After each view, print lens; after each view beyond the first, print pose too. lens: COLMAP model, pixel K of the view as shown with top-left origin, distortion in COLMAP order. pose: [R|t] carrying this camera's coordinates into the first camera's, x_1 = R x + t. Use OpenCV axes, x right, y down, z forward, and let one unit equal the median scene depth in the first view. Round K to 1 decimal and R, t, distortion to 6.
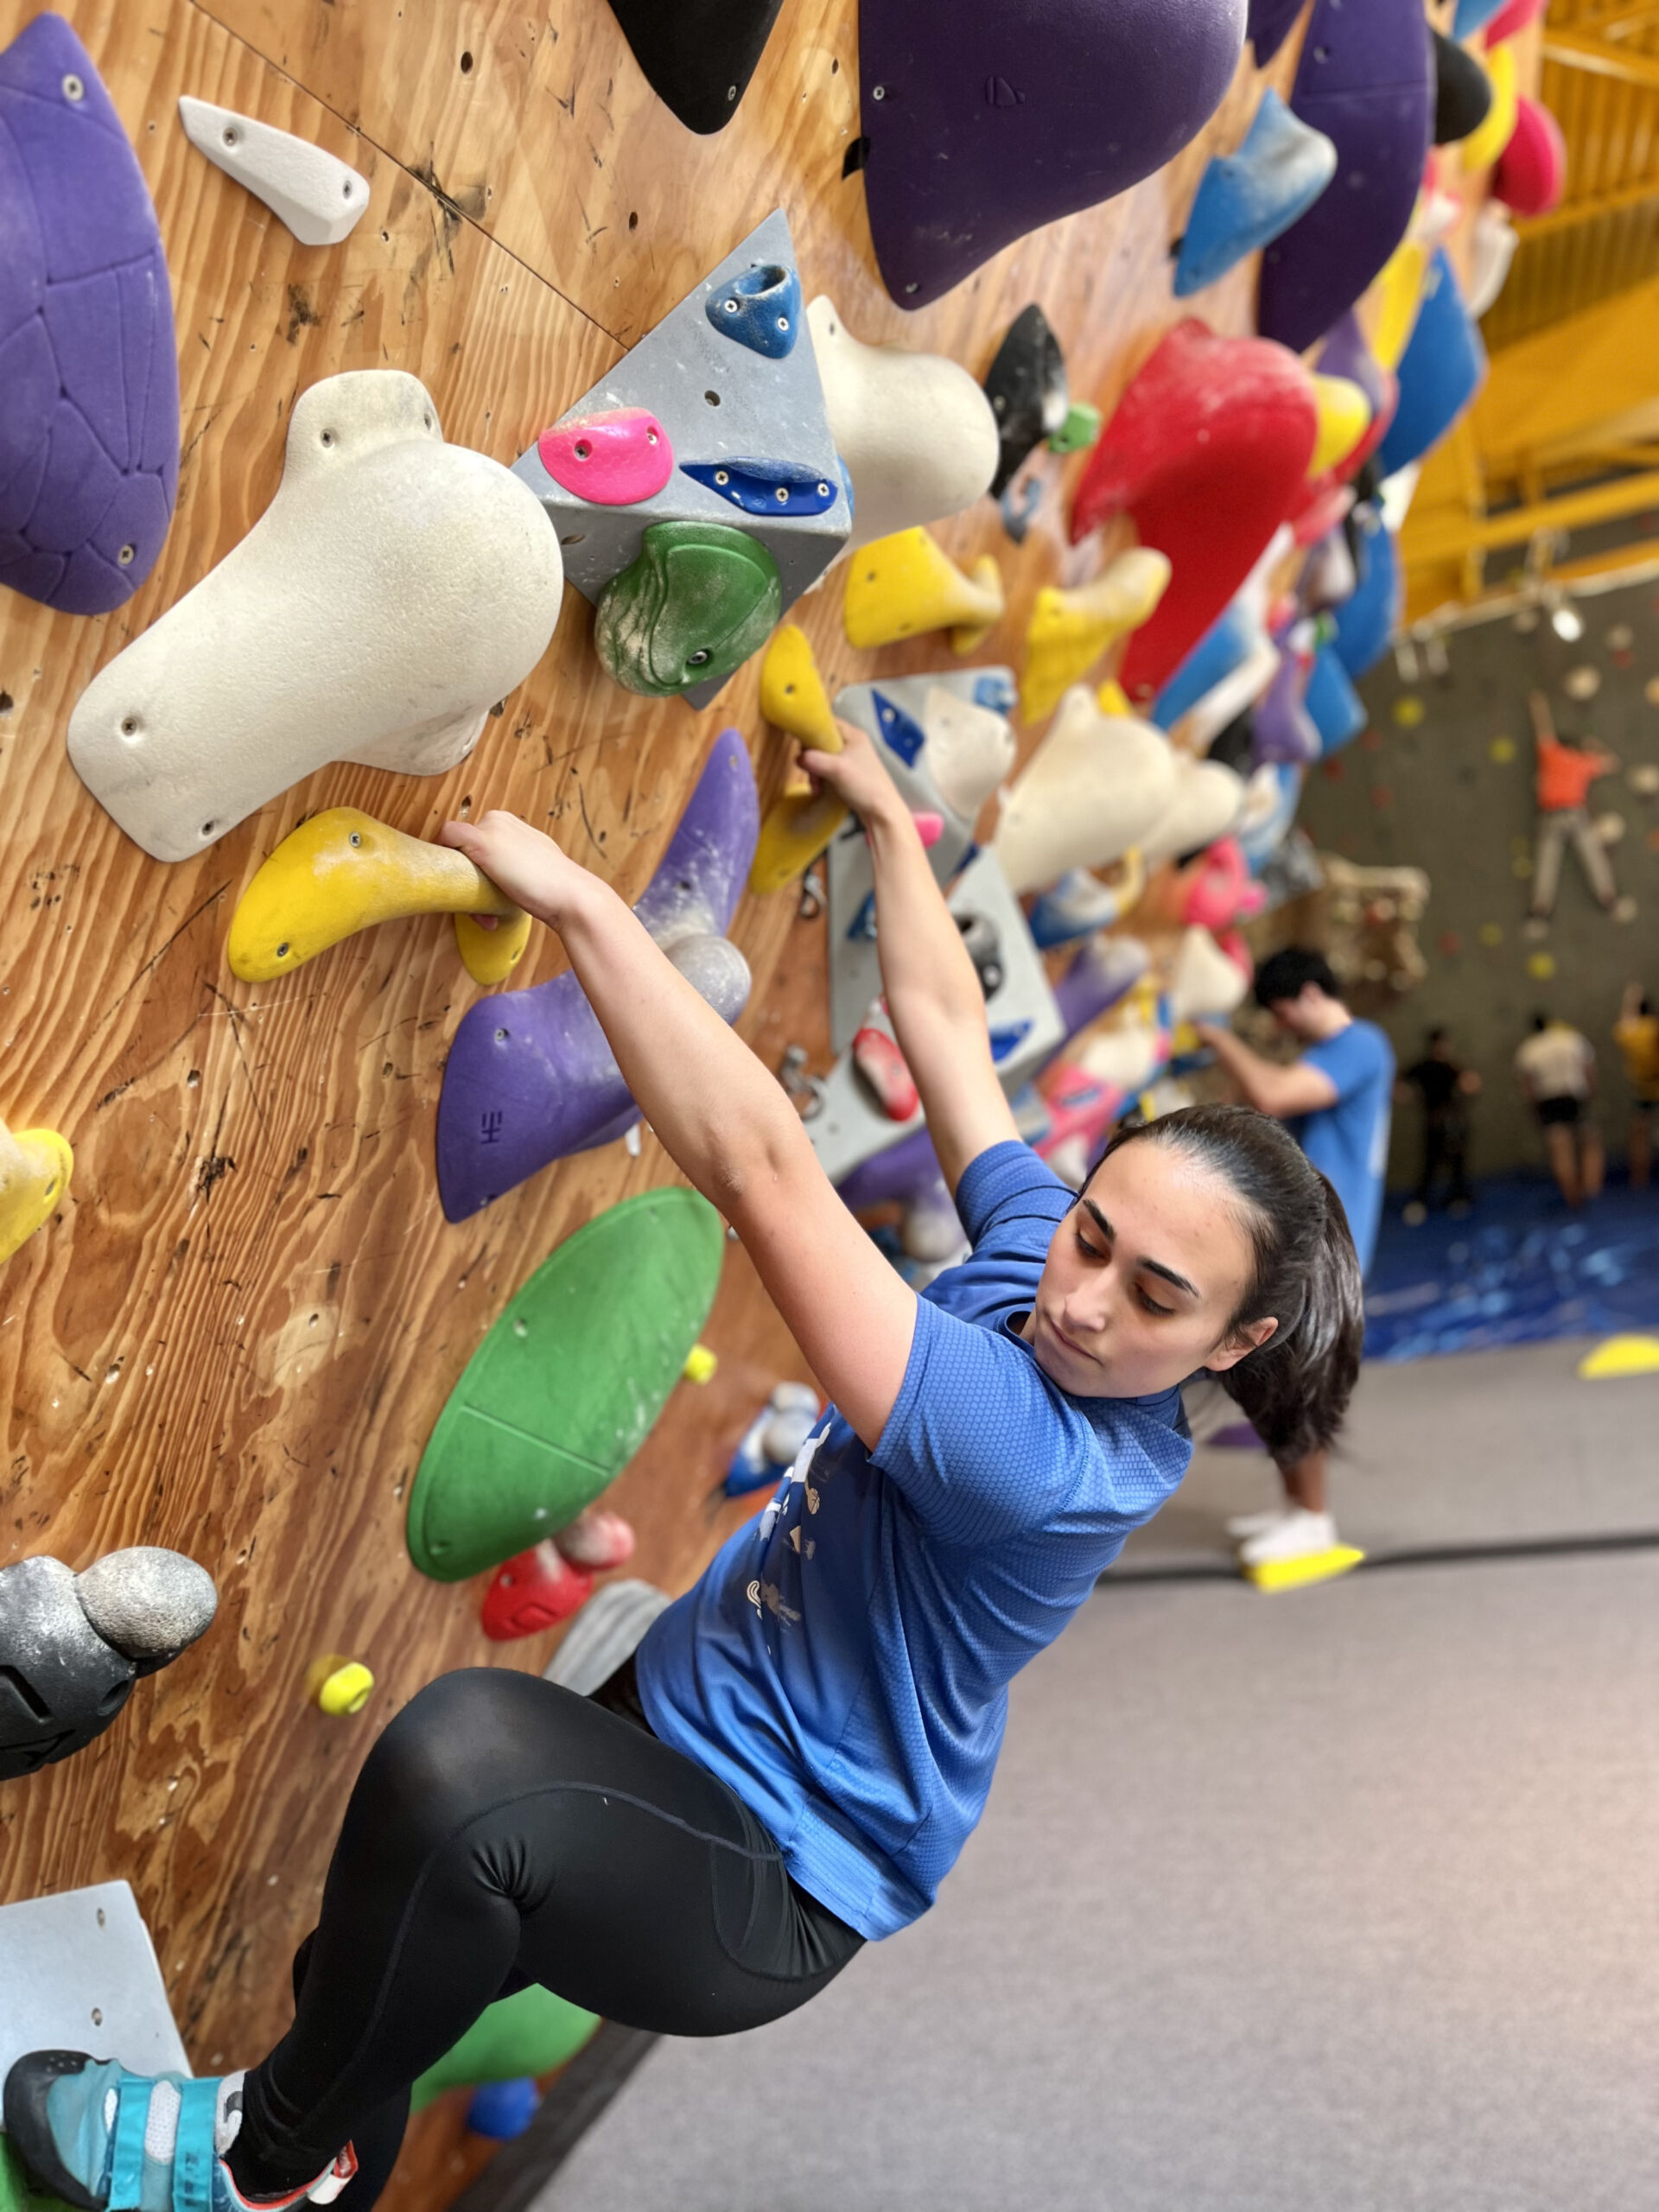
lens RADIAL K [[1661.3, 0, 803.6], [0, 1661.3, 1118.8], [0, 0, 1]] dist [0.055684, -0.090703]
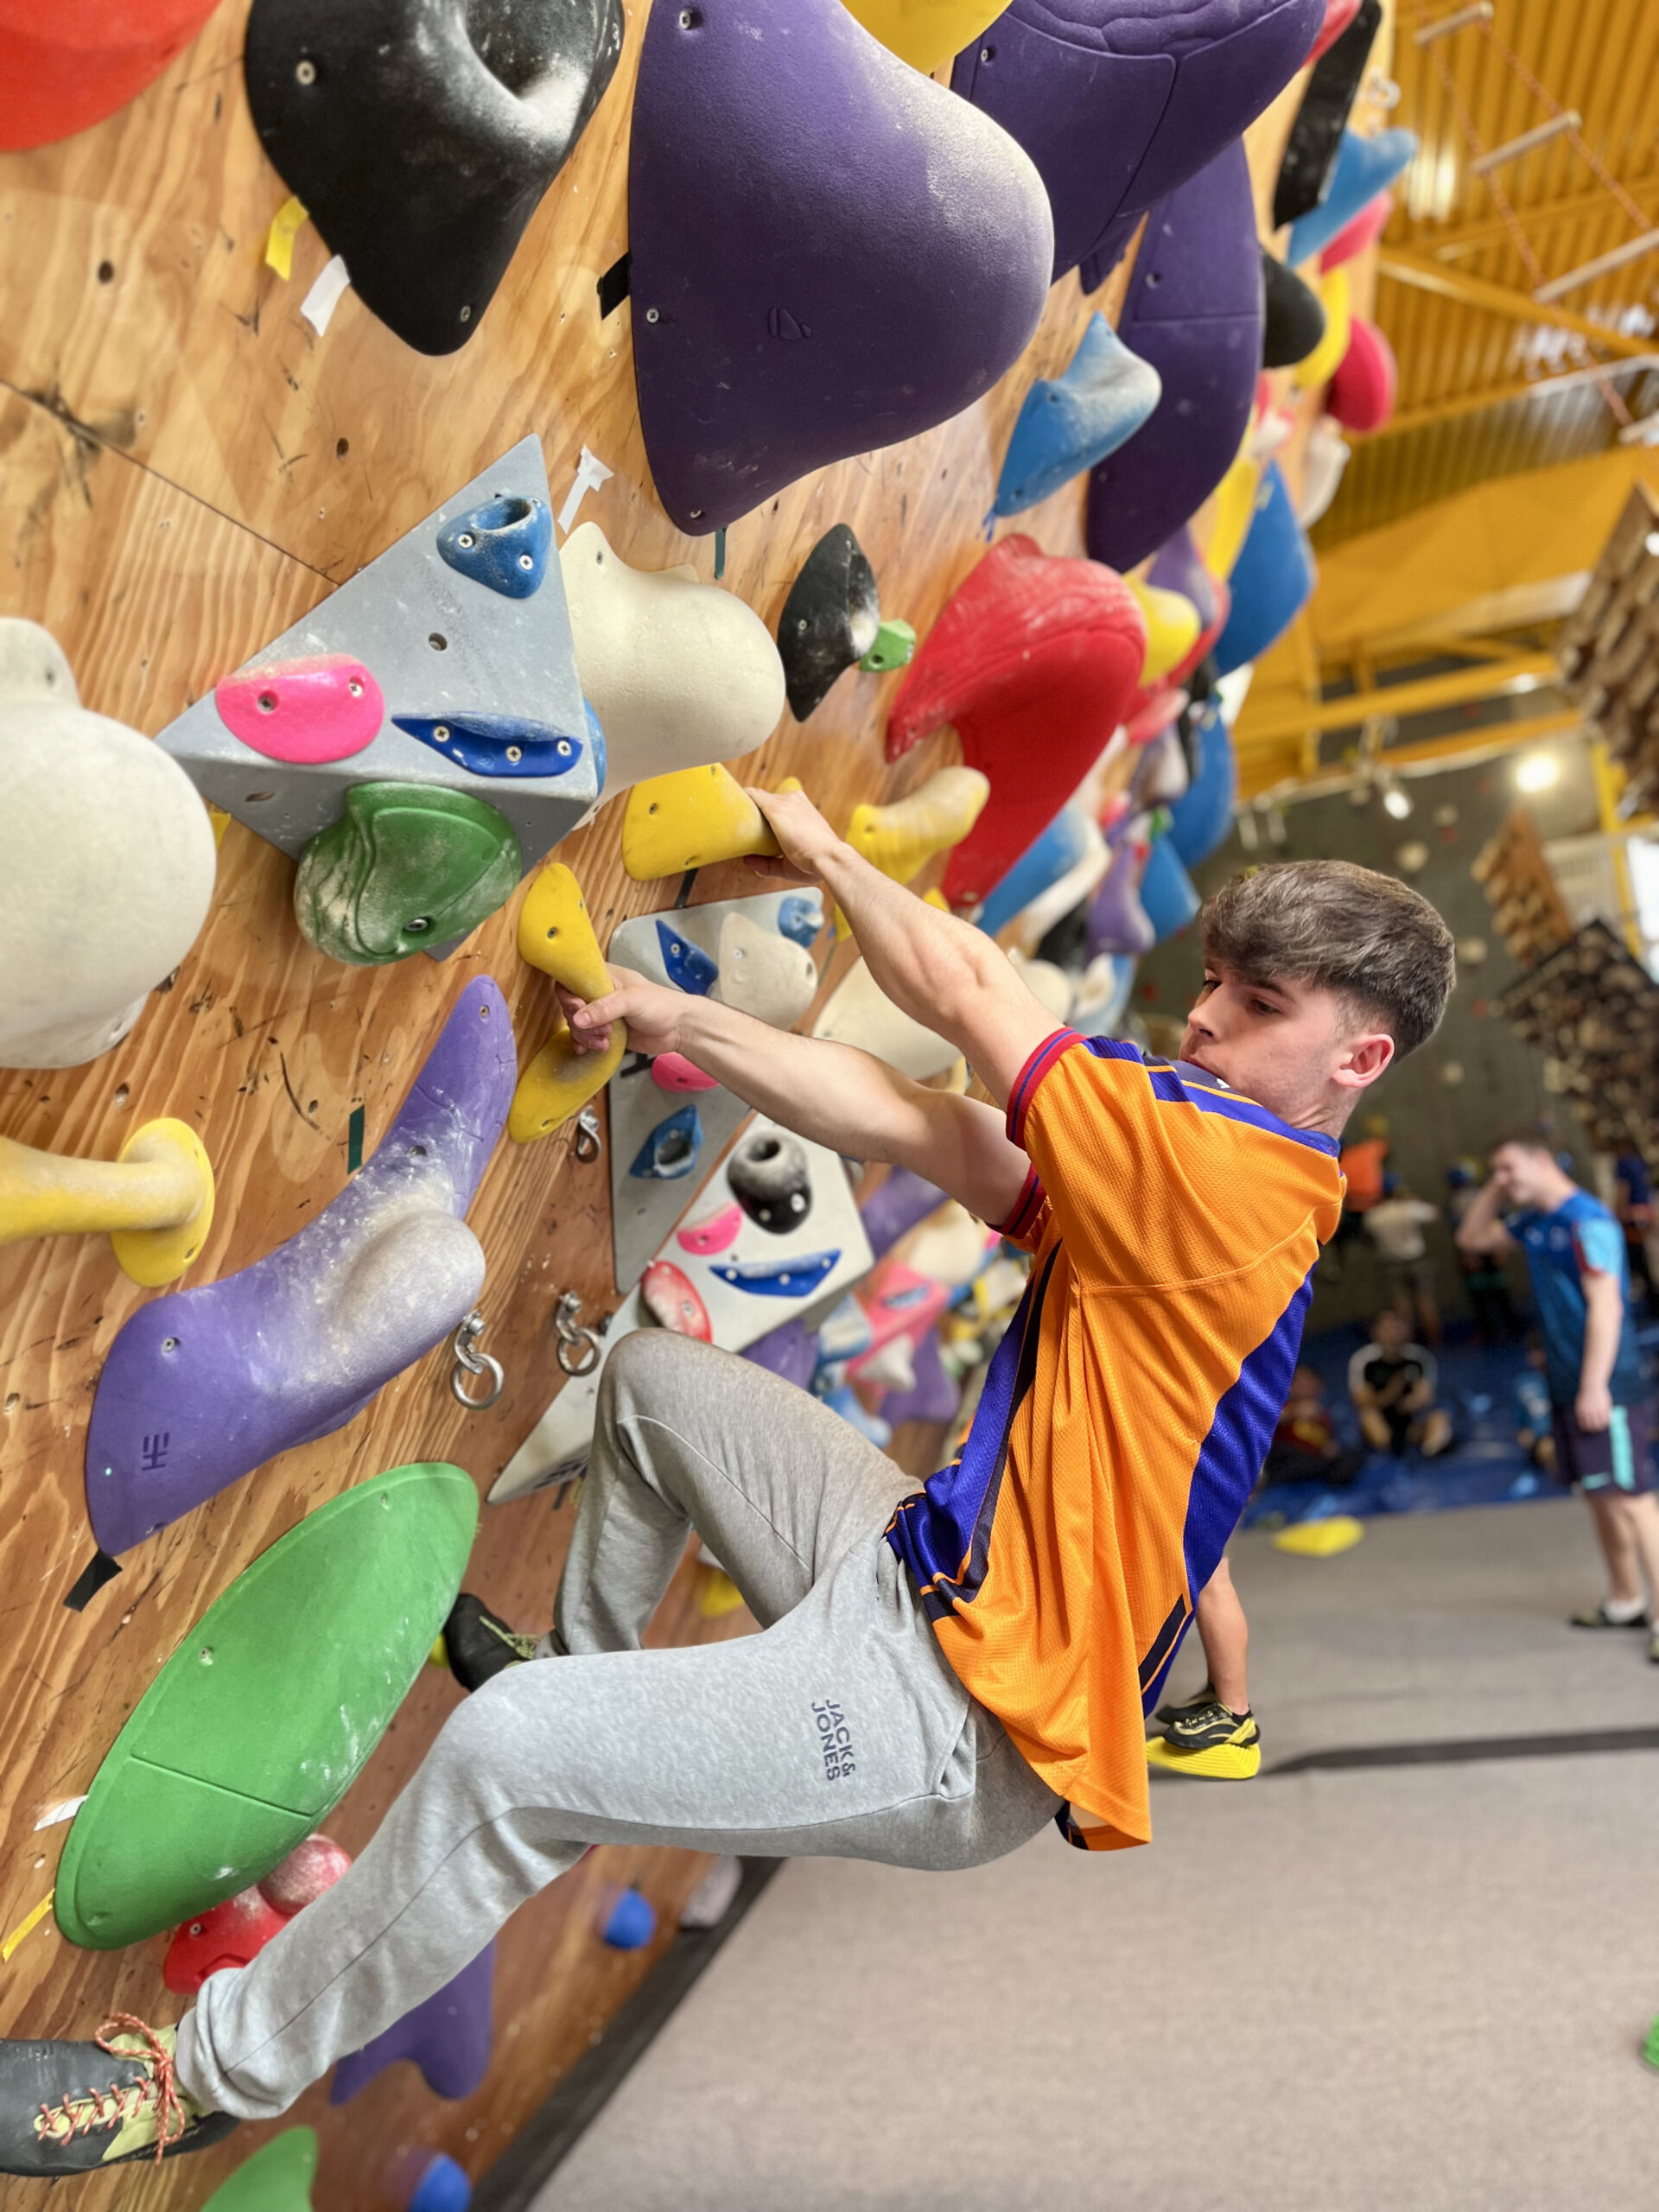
lens RADIAL K [[1661.3, 0, 803.6], [0, 1661.3, 1118.8], [0, 0, 1]] dist [0.055684, -0.090703]
pose [[0.996018, 0.030730, 0.083684, 0.063582], [-0.024295, 0.996745, -0.076867, -0.105464], [-0.085774, 0.074528, 0.993523, 0.115172]]
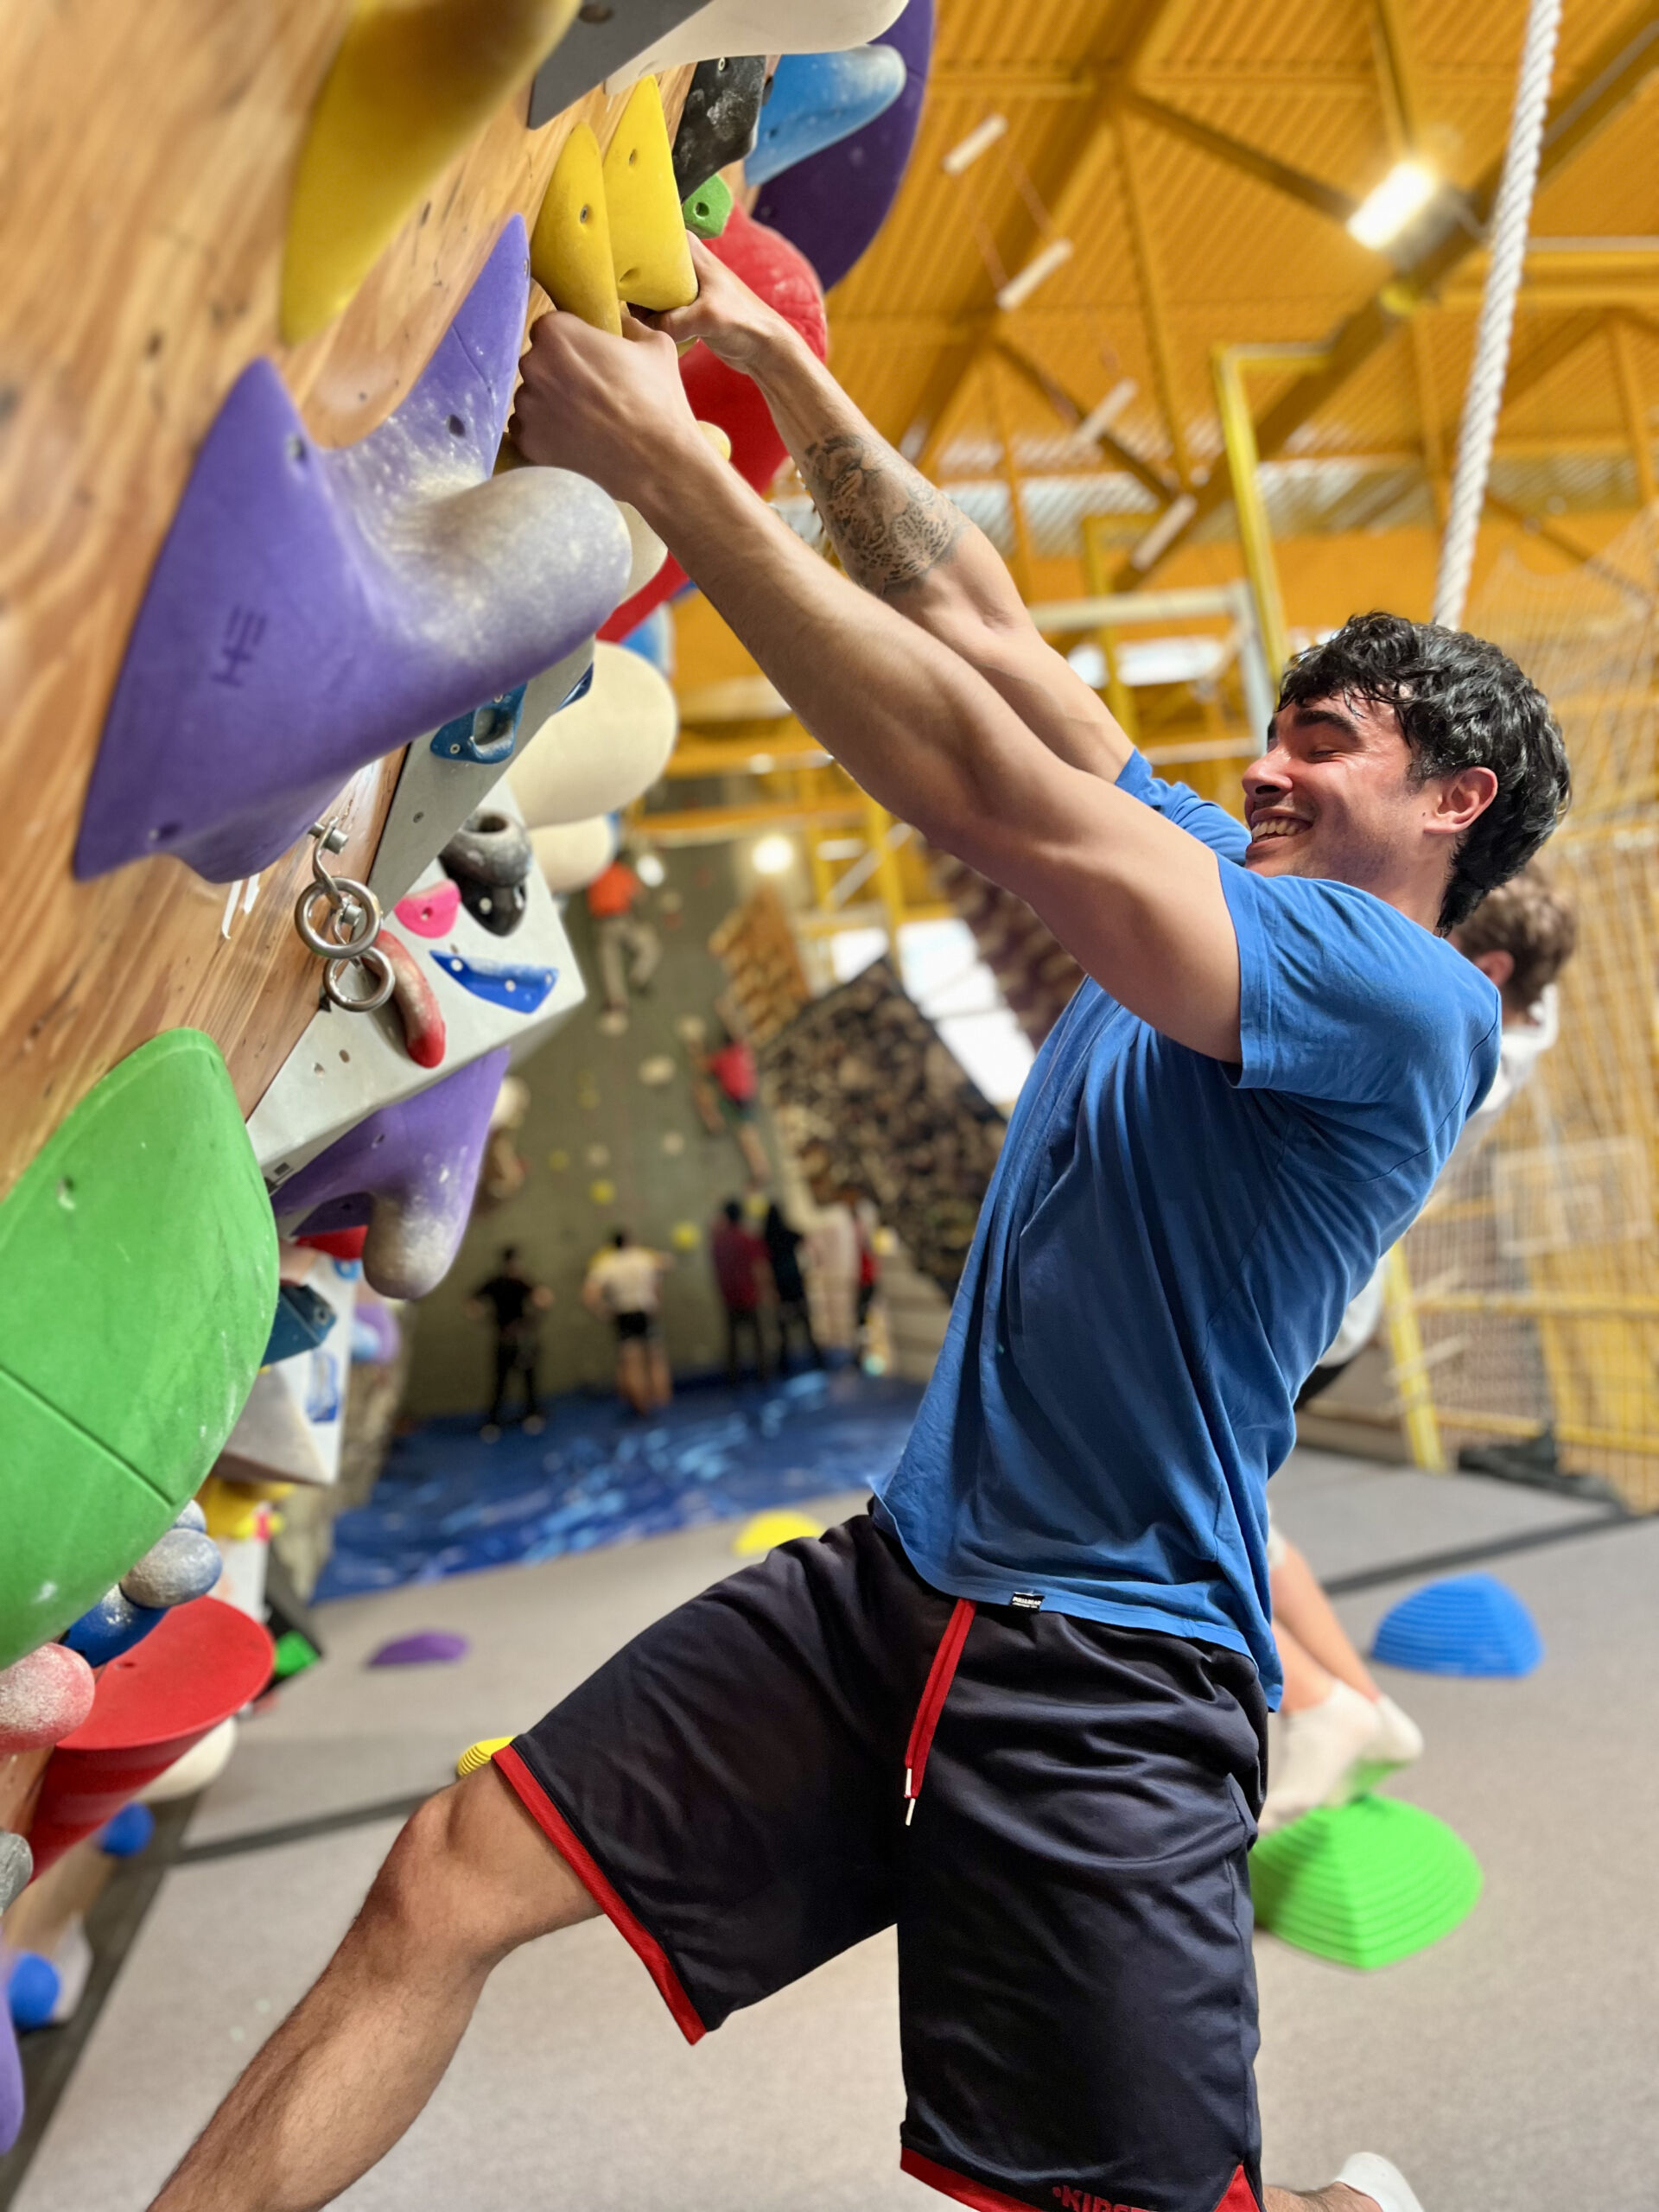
lens RADIAL K [[1680.9, 0, 829.5], [0, 1680.9, 1106.0], [0, 0, 1]] dist [0.061752, -0.093643]
pose [[0.835841, 0.077240, 0.543510, -0.297481], [0.005842, 0.988745, -0.149497, 0.205113], [-0.548940, 0.128131, 0.825983, 0.528068]]
